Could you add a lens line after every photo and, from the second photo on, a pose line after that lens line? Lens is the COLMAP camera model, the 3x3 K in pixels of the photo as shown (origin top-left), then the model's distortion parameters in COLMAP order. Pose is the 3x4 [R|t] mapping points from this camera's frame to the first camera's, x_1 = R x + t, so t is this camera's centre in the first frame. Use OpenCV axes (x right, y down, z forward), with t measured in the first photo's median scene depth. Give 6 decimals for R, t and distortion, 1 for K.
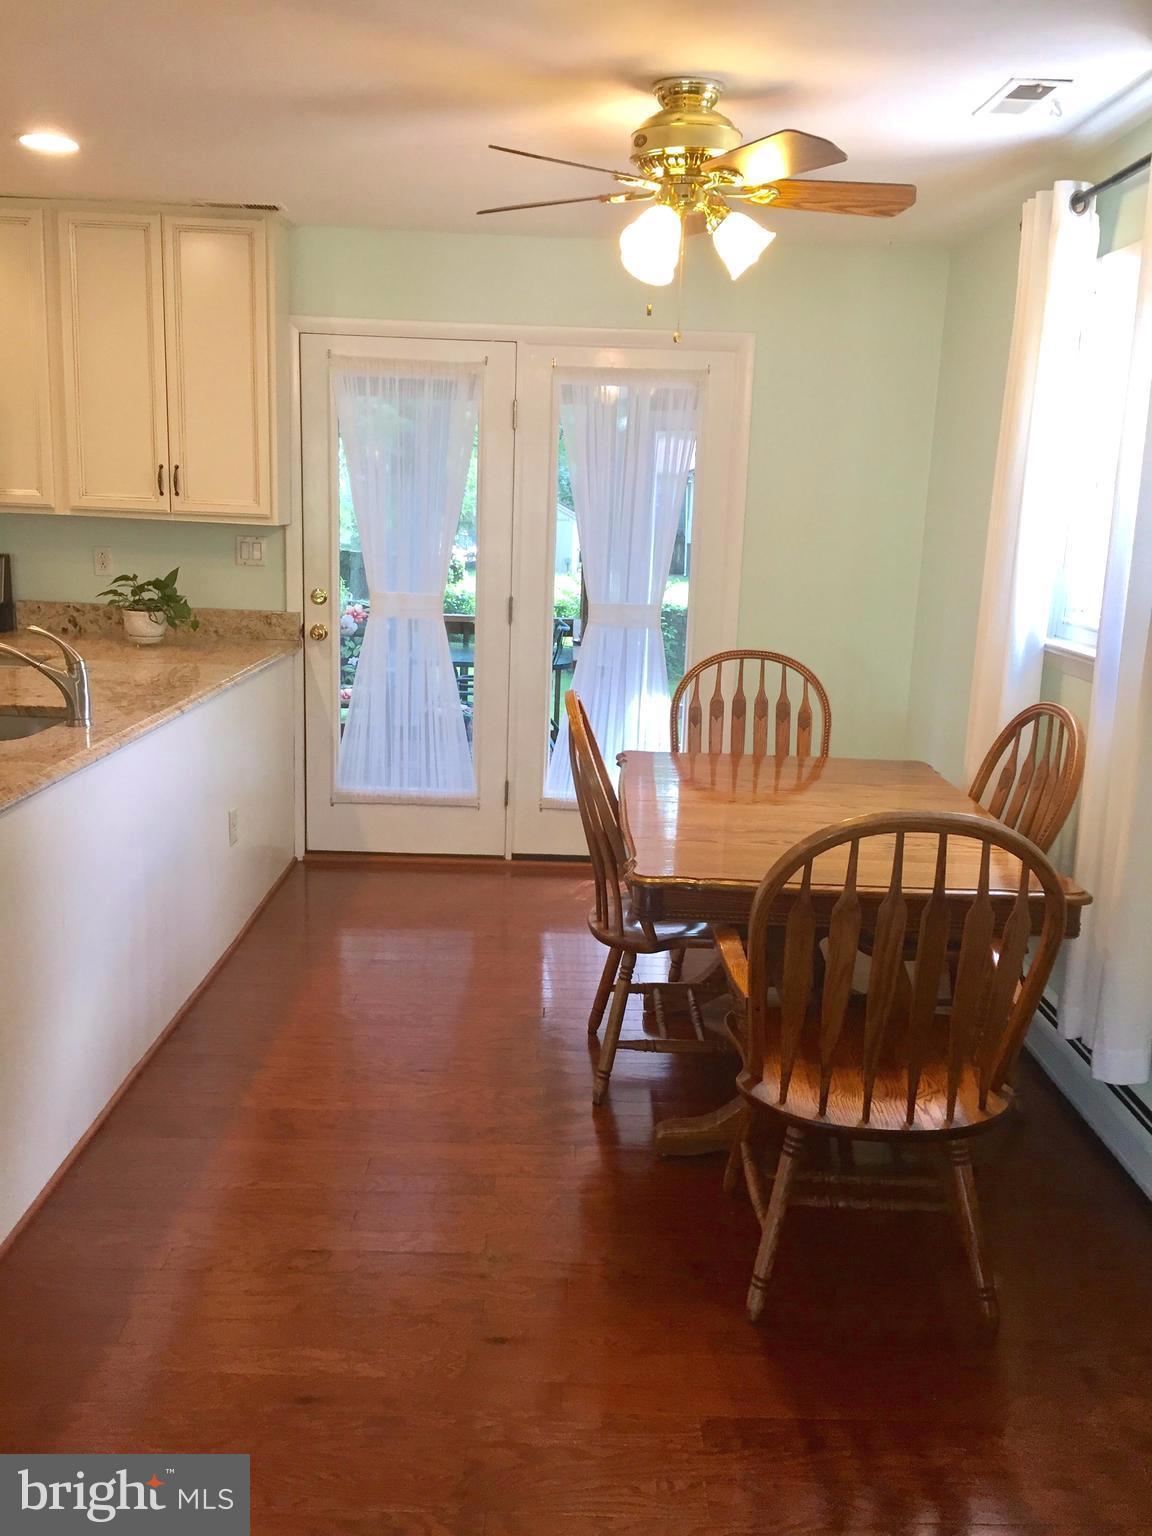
lens RADIAL K [[1334.2, 0, 576.0], [0, 1334.2, 768.0], [0, 0, 1]] dist [0.093842, -0.137099]
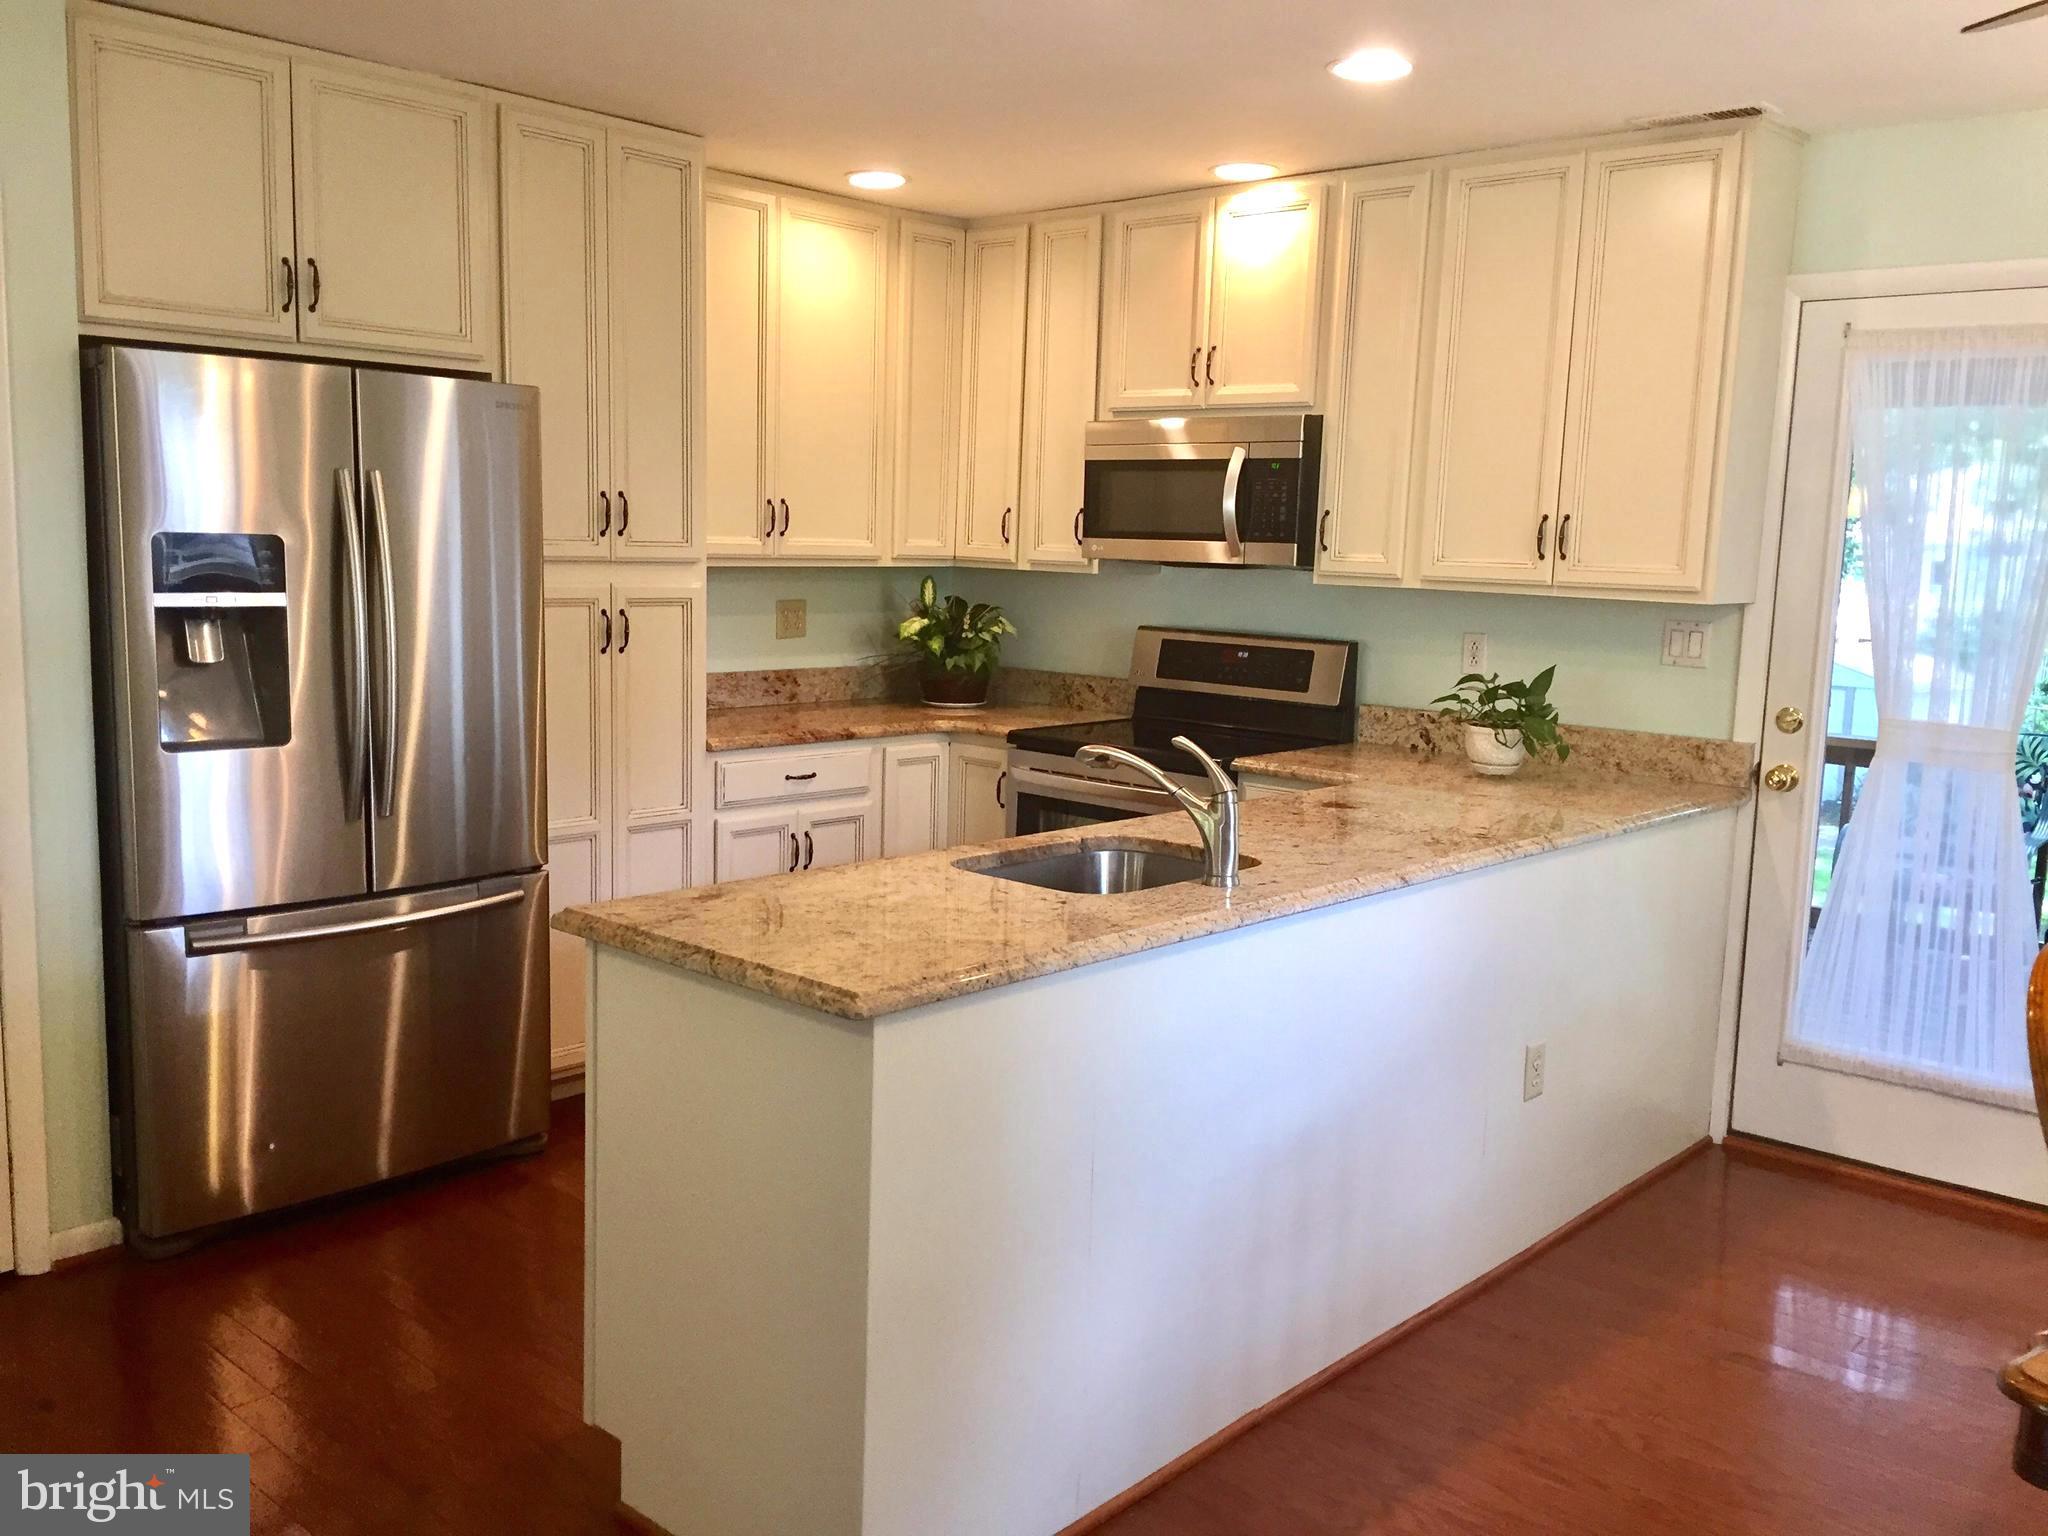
lens RADIAL K [[1778.9, 0, 992.3], [0, 1778.9, 772.6], [0, 0, 1]] dist [0.093842, -0.137099]
pose [[0.732063, 0.078563, -0.676692, 0.106206], [-0.137681, 0.989892, -0.034022, -0.027843], [0.667179, 0.118074, 0.735480, 0.166295]]
